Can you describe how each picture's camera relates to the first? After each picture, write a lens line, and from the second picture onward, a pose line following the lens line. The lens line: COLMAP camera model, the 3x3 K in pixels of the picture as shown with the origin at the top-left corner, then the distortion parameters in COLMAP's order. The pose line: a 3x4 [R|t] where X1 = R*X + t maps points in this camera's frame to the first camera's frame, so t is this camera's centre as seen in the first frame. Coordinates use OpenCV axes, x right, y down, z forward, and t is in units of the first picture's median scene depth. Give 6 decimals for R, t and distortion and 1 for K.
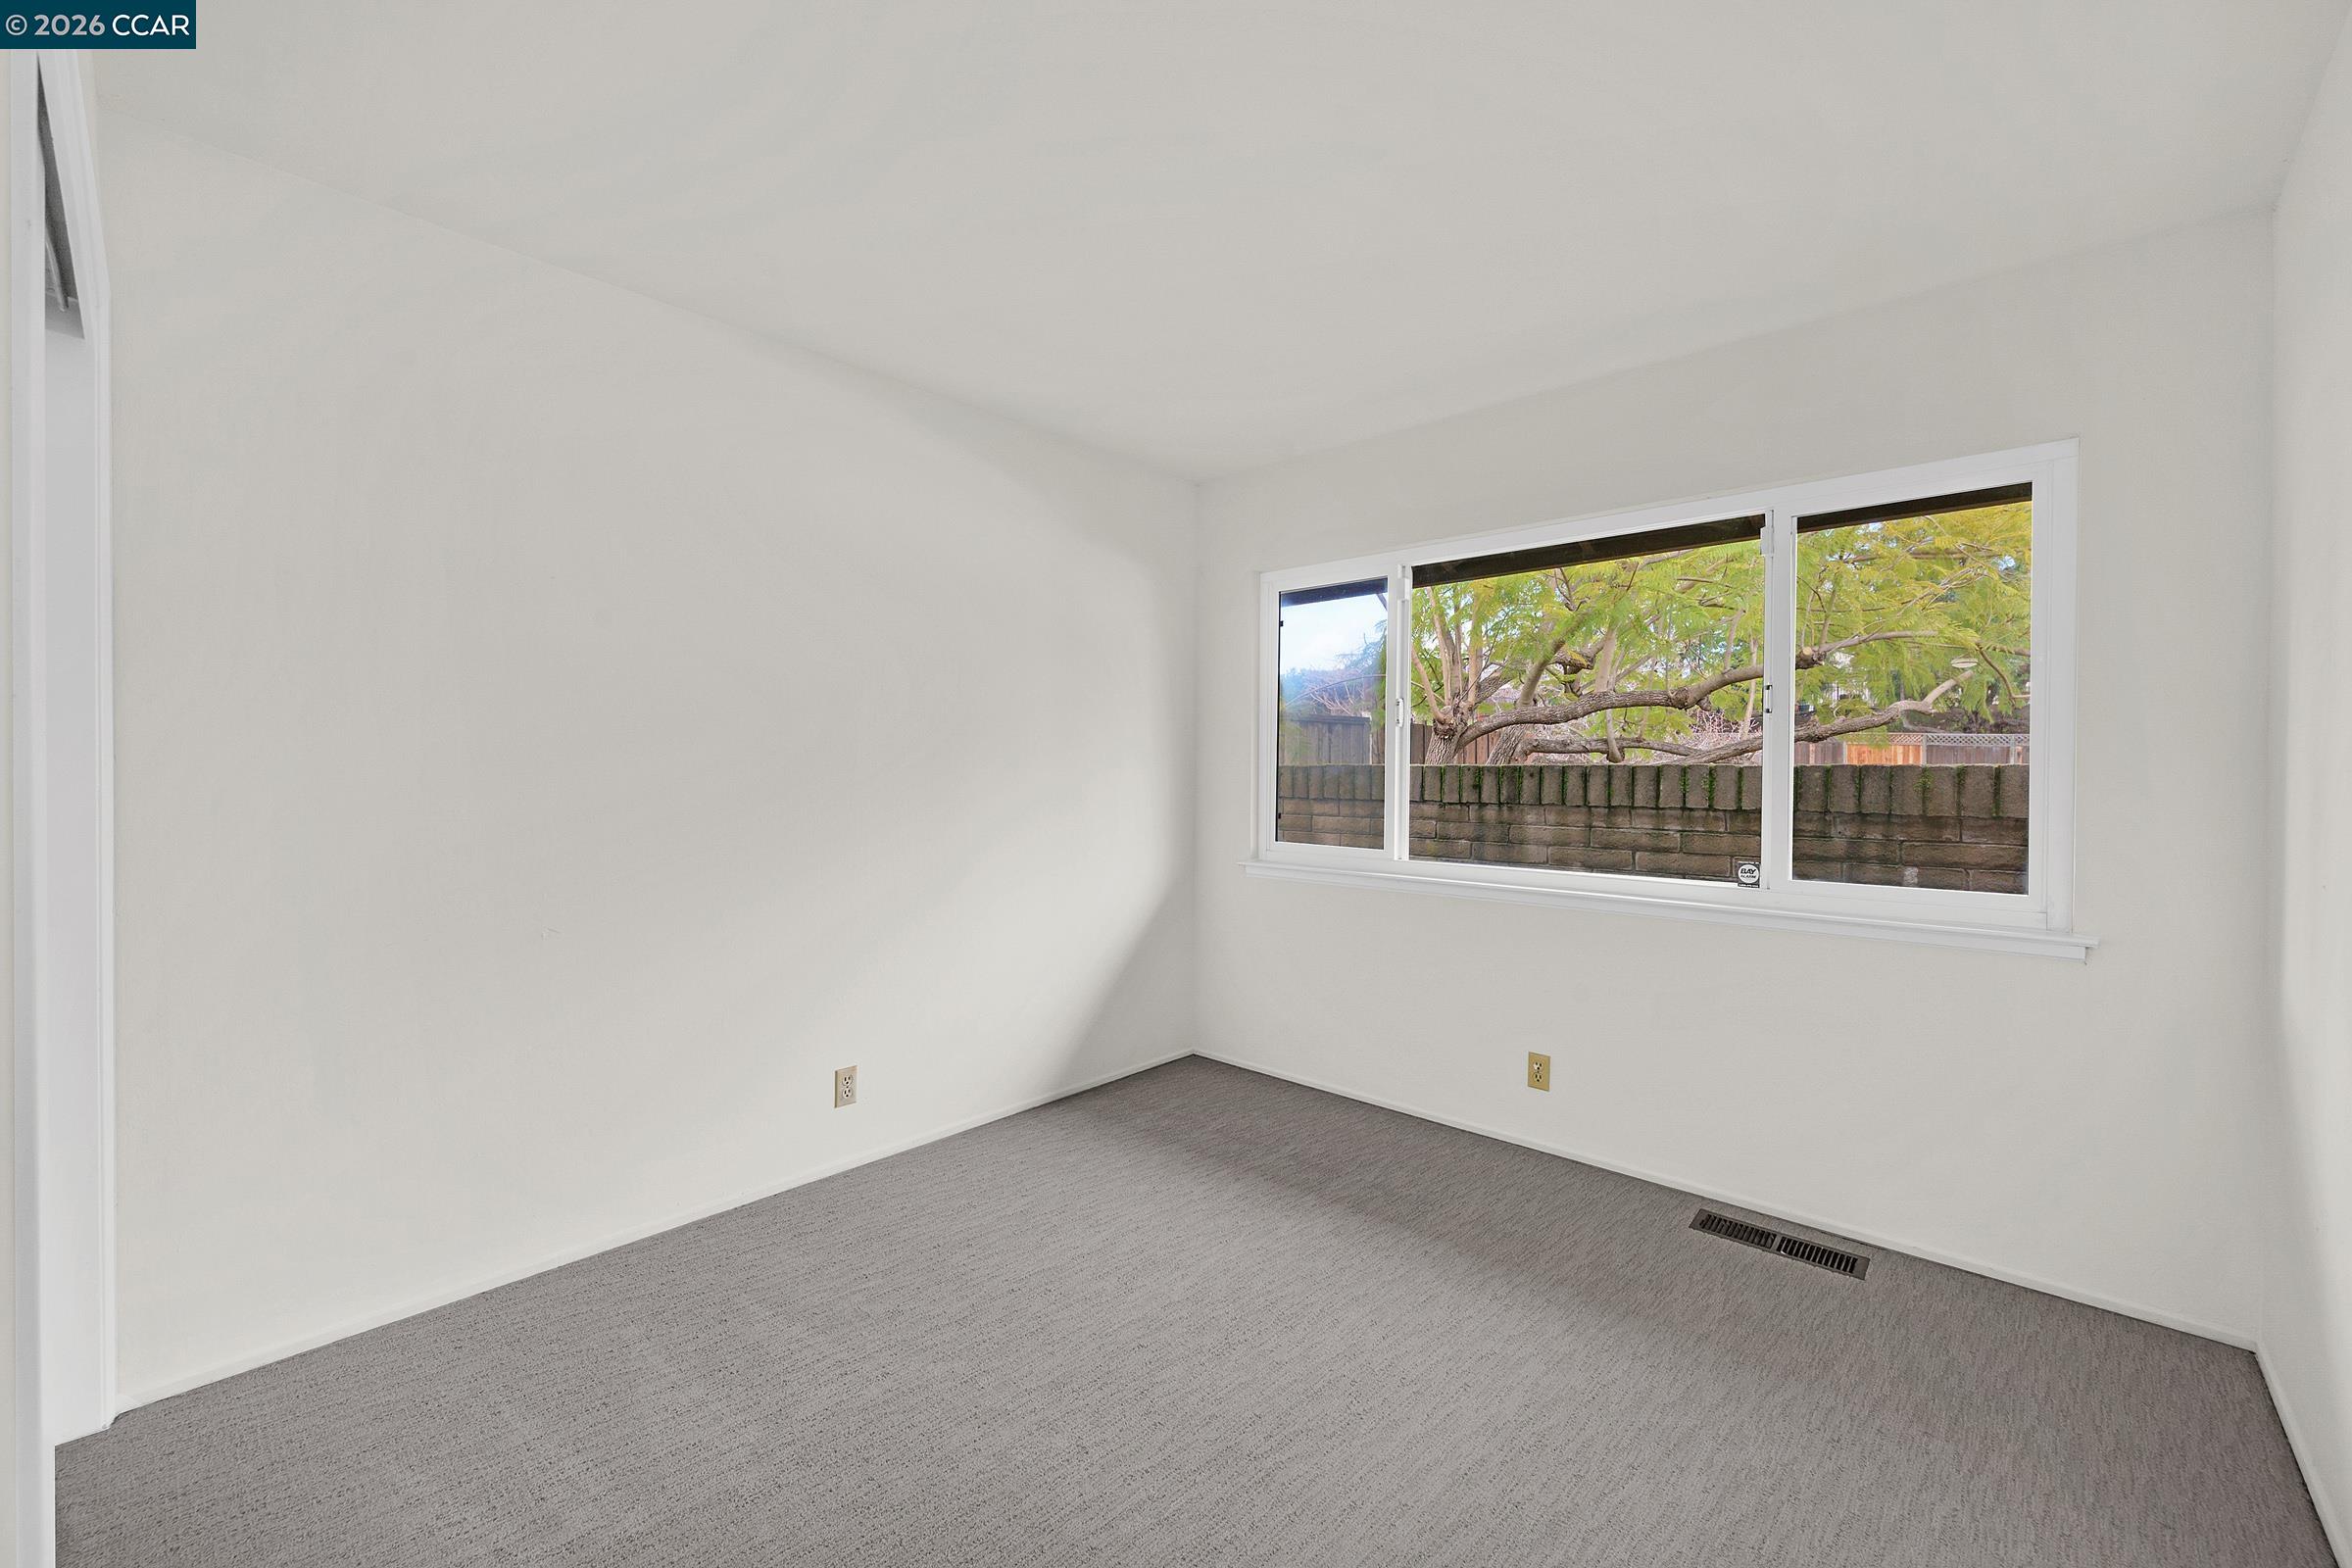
lens RADIAL K [[945.7, 0, 1185.3], [0, 945.7, 791.4], [0, 0, 1]] dist [-0.005668, 0.000644]
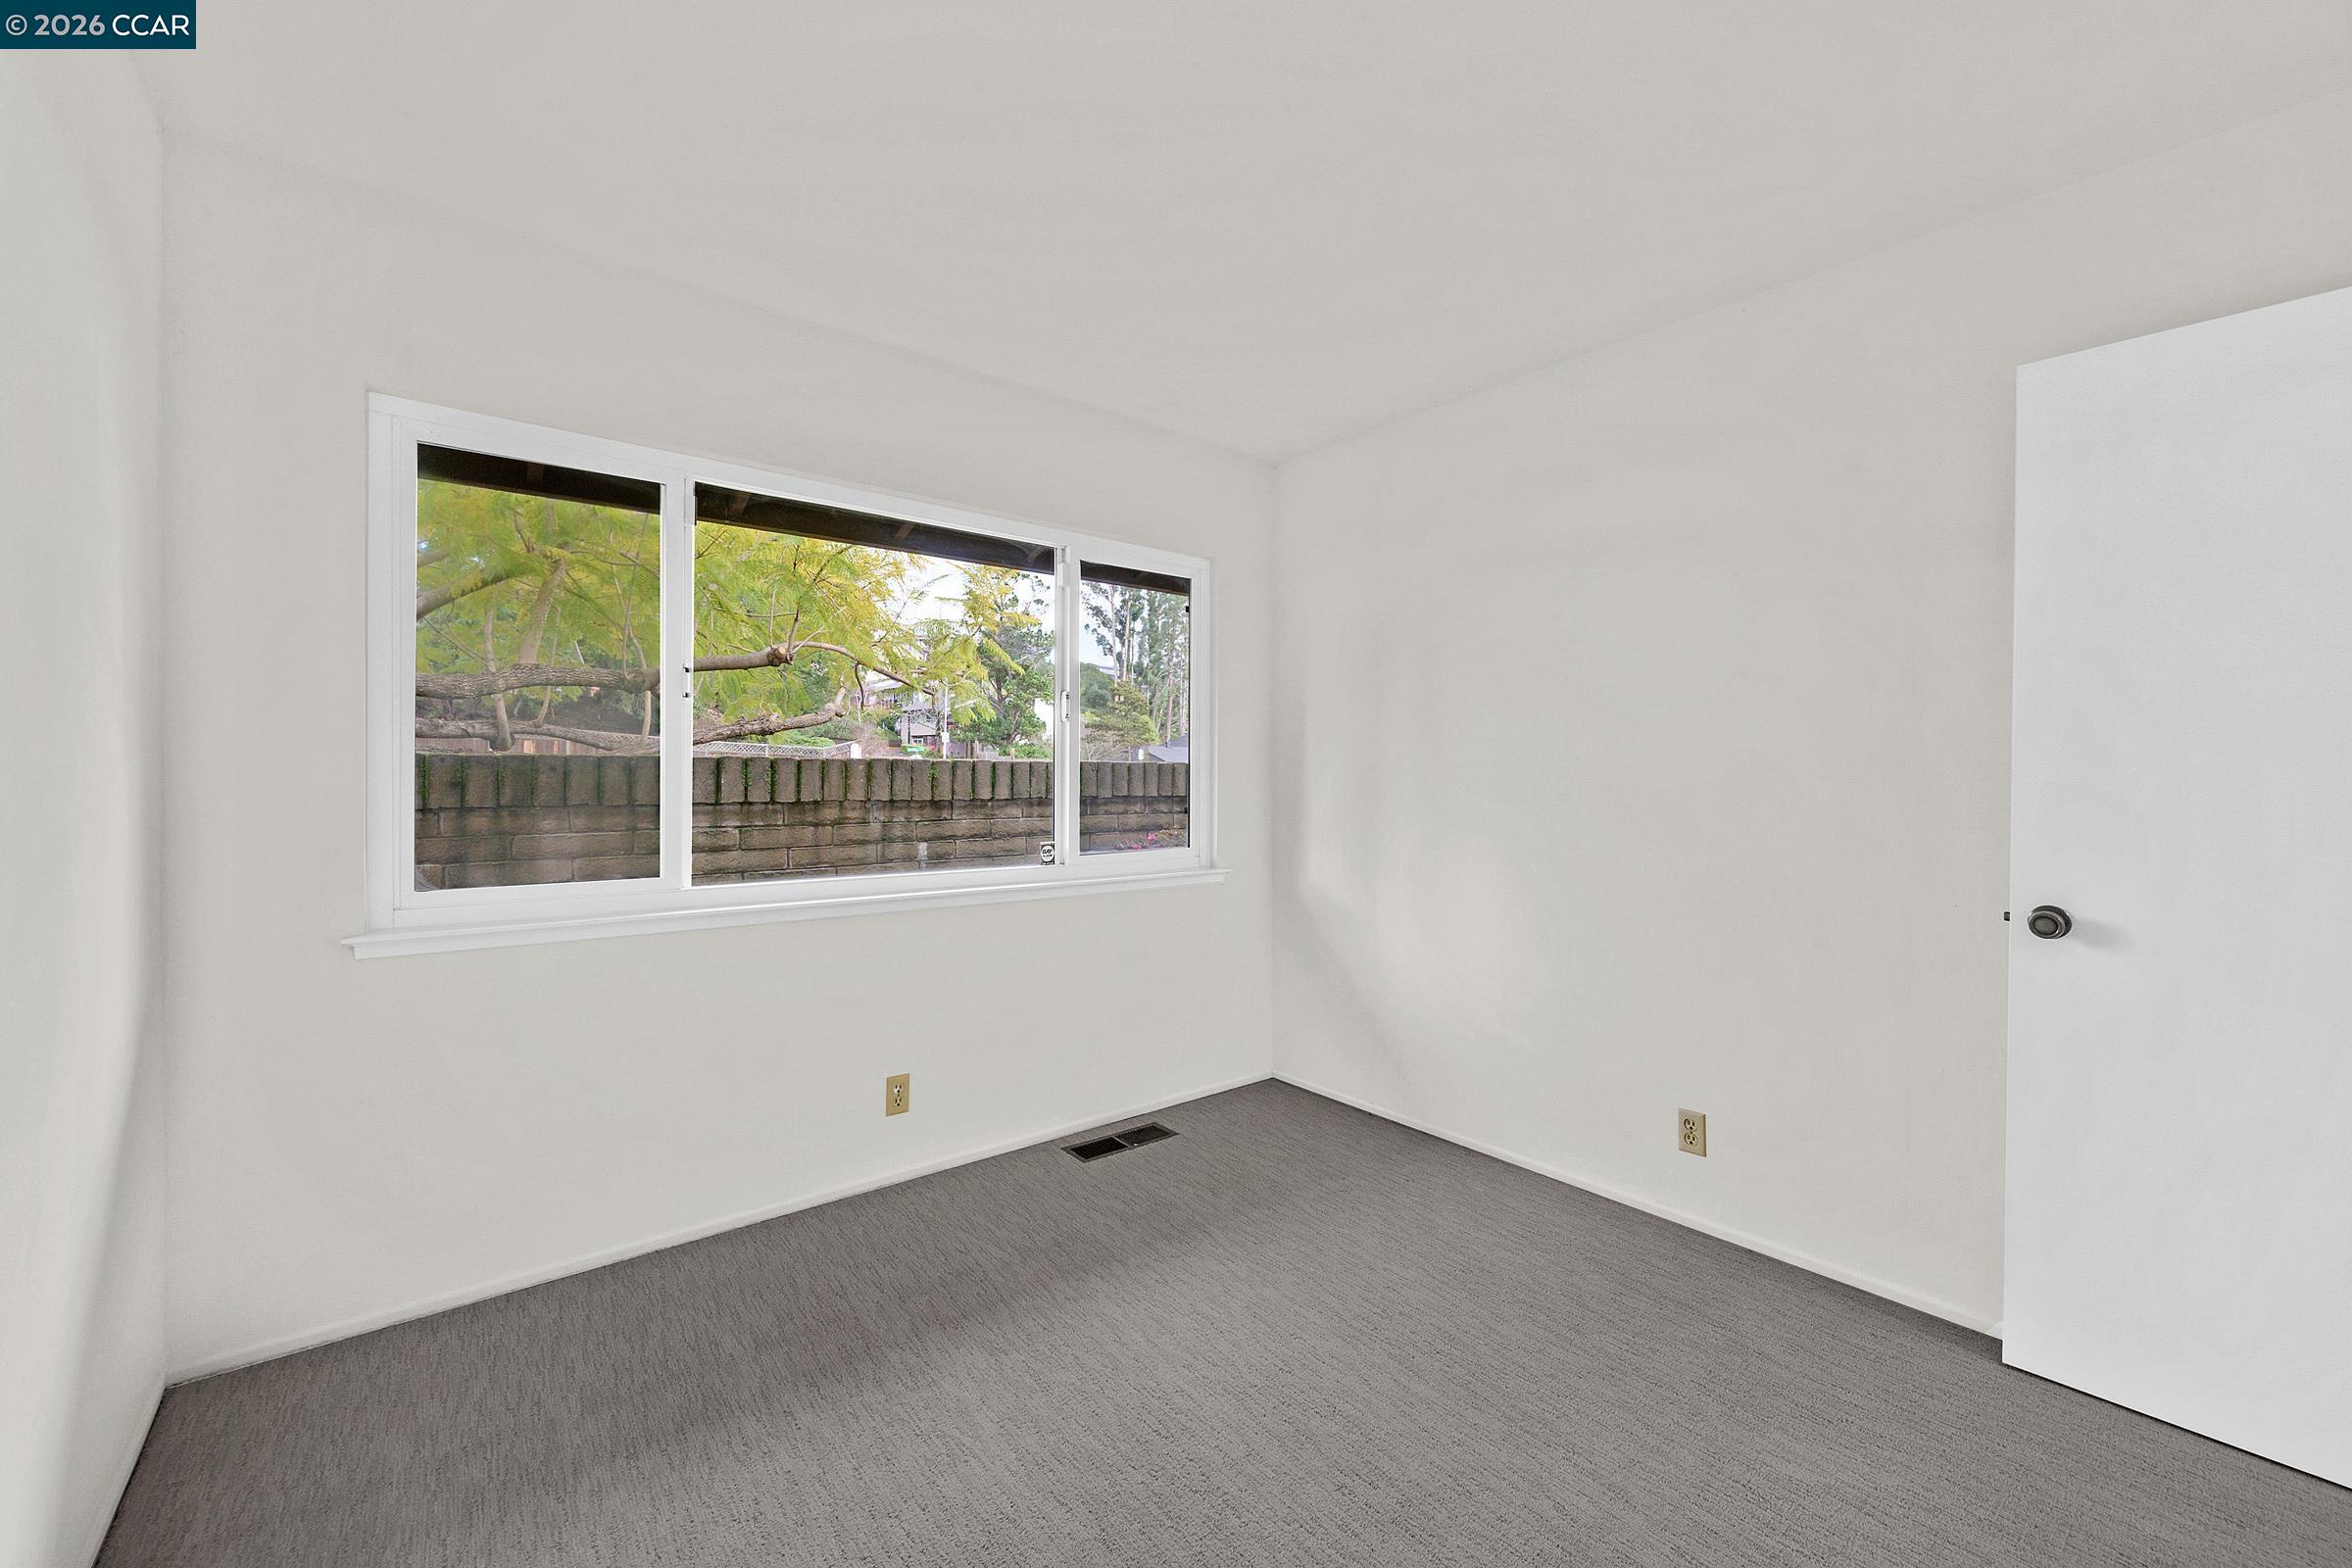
lens RADIAL K [[945.7, 0, 1175.5], [0, 945.7, 785.1], [0, 0, 1]] dist [-0.005668, 0.000644]
pose [[0.143327, -0.020420, 0.989465, -0.394958], [0.015957, 0.999705, 0.018320, -0.011594], [-0.989547, 0.013163, 0.143610, 0.490904]]
